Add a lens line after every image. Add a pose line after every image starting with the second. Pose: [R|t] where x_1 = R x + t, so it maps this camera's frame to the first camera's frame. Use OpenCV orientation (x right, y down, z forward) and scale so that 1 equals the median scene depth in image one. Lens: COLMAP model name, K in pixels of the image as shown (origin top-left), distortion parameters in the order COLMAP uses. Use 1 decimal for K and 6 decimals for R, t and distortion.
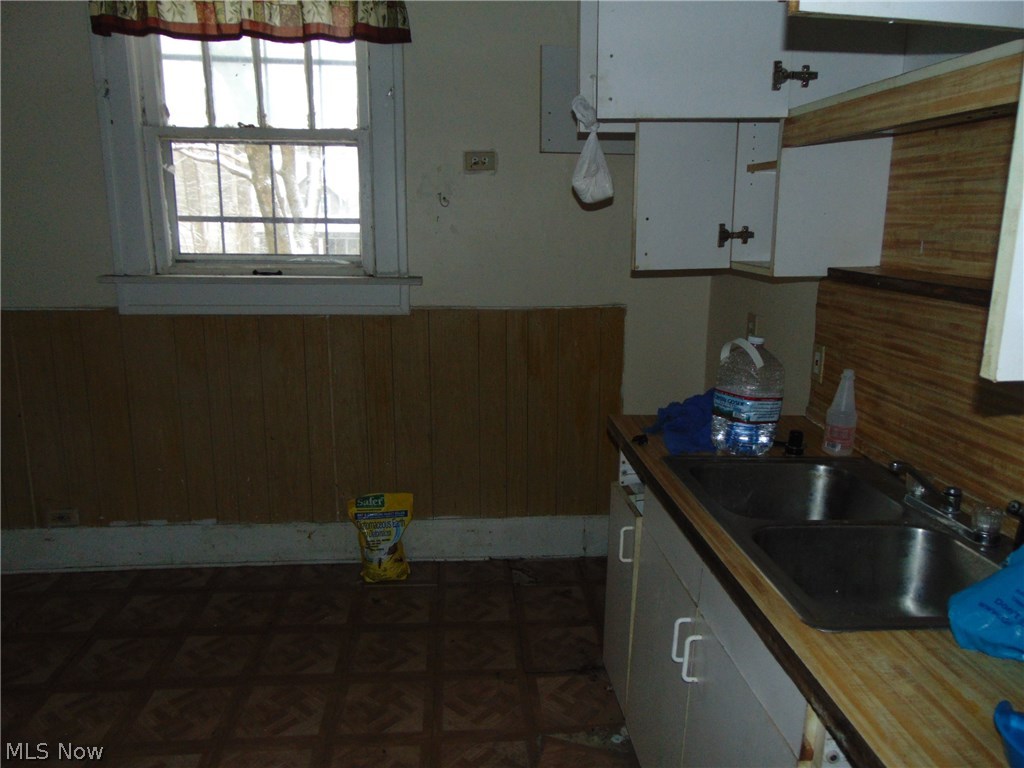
lens RADIAL K [[760.1, 0, 510.9], [0, 760.1, 383.0], [0, 0, 1]] dist [-0.028515, 0.042497]
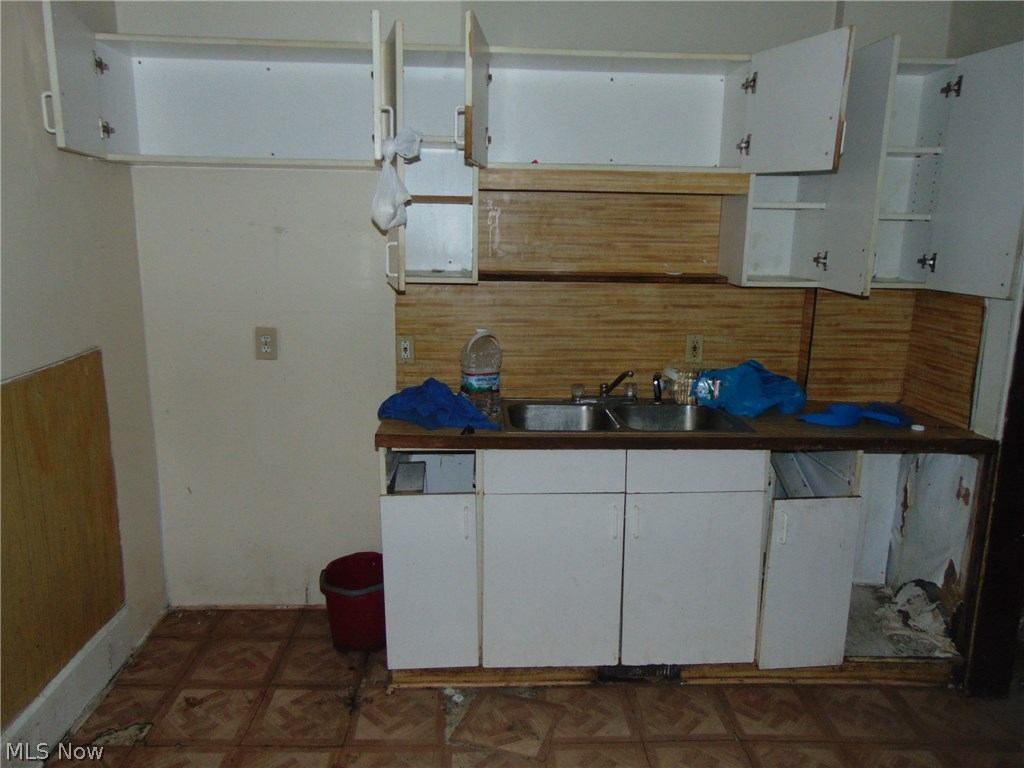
lens RADIAL K [[760.1, 0, 509.8], [0, 760.1, 384.9], [0, 0, 1]] dist [-0.028515, 0.042497]
pose [[0.040831, -0.215261, 0.975703, -1.078959], [0.200096, 0.958496, 0.203092, -0.245862], [-0.978925, 0.186942, 0.082210, 0.924502]]
